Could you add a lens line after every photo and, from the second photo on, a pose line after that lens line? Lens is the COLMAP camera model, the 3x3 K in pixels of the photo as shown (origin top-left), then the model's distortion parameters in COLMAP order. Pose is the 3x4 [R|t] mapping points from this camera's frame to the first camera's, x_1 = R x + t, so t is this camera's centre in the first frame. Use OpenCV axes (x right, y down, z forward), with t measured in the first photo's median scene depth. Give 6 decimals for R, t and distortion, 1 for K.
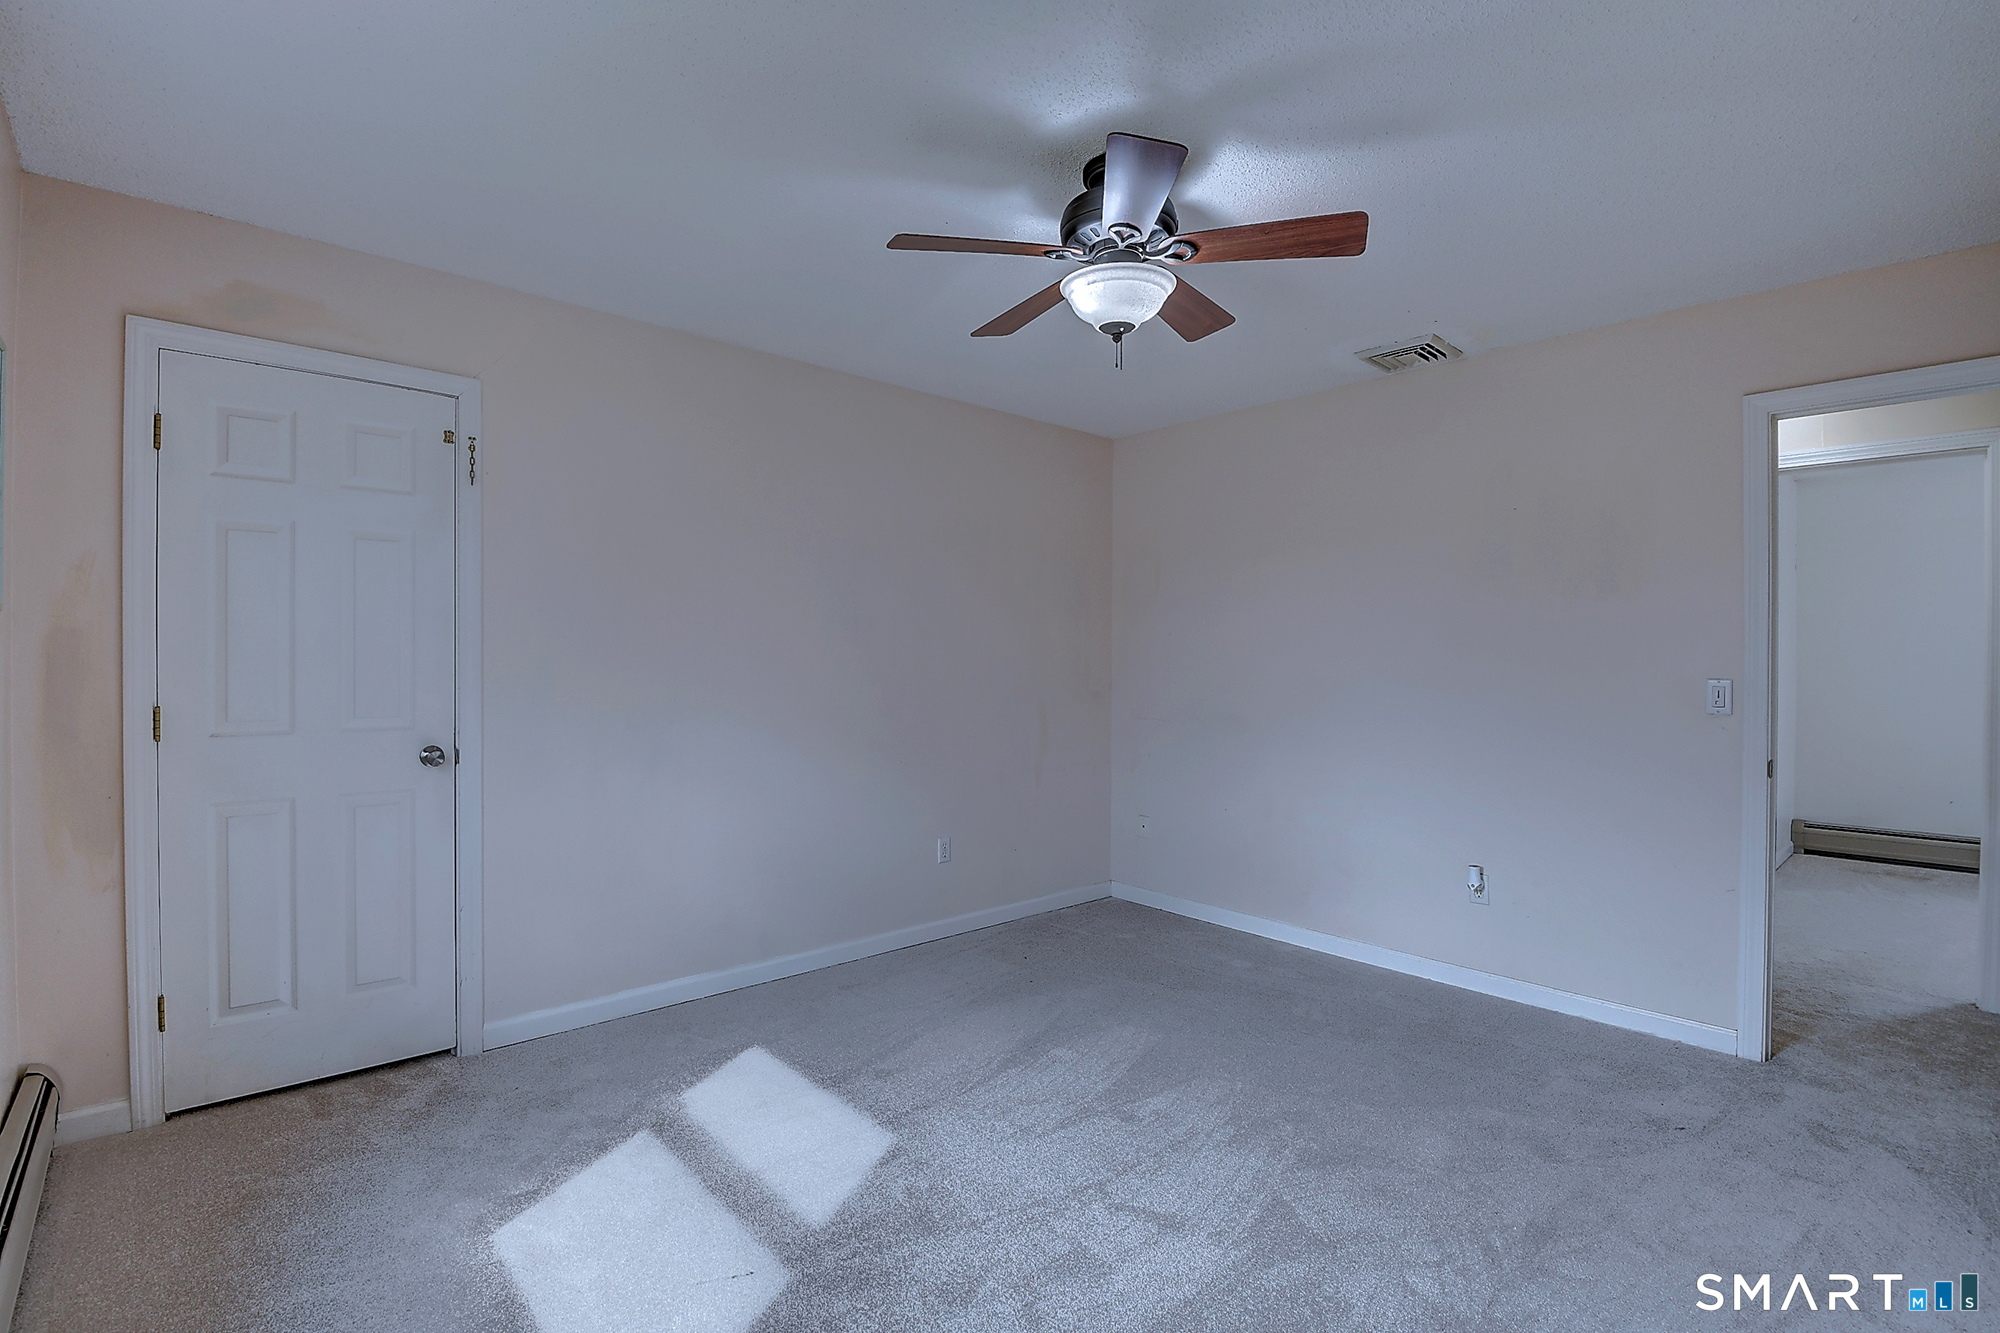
lens RADIAL K [[913.7, 0, 985.3], [0, 913.7, 667.6], [0, 0, 1]] dist [0.012388, -0.026982]
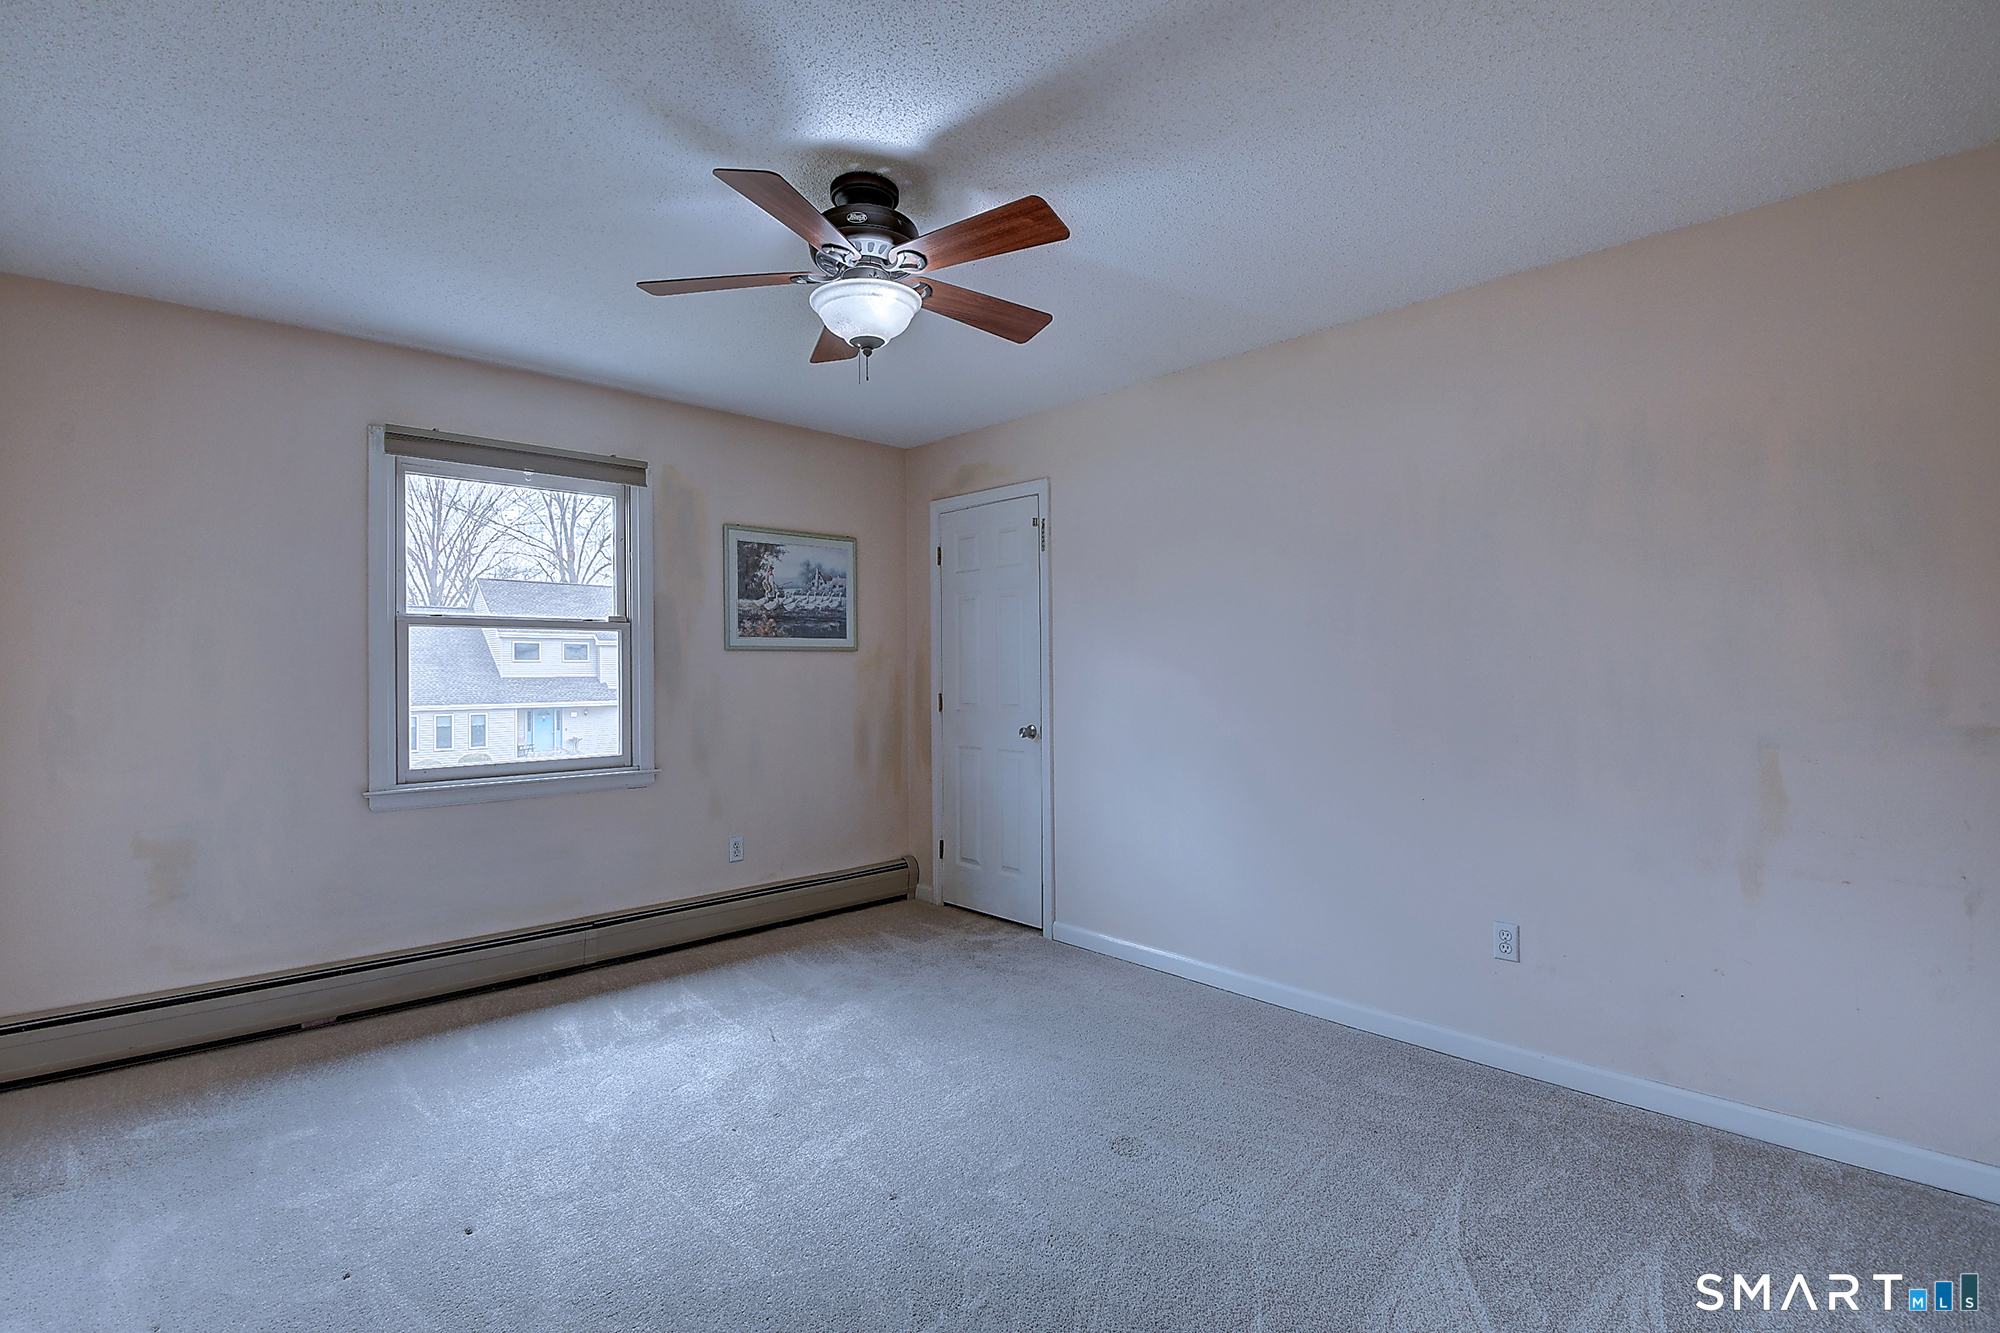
lens RADIAL K [[913.7, 0, 985.3], [0, 913.7, 667.6], [0, 0, 1]] dist [0.012388, -0.026982]
pose [[0.038073, -0.009025, -0.999234, 1.012052], [-0.005675, 0.999941, -0.009247, 0.004346], [0.999259, 0.006023, 0.038019, 0.939391]]
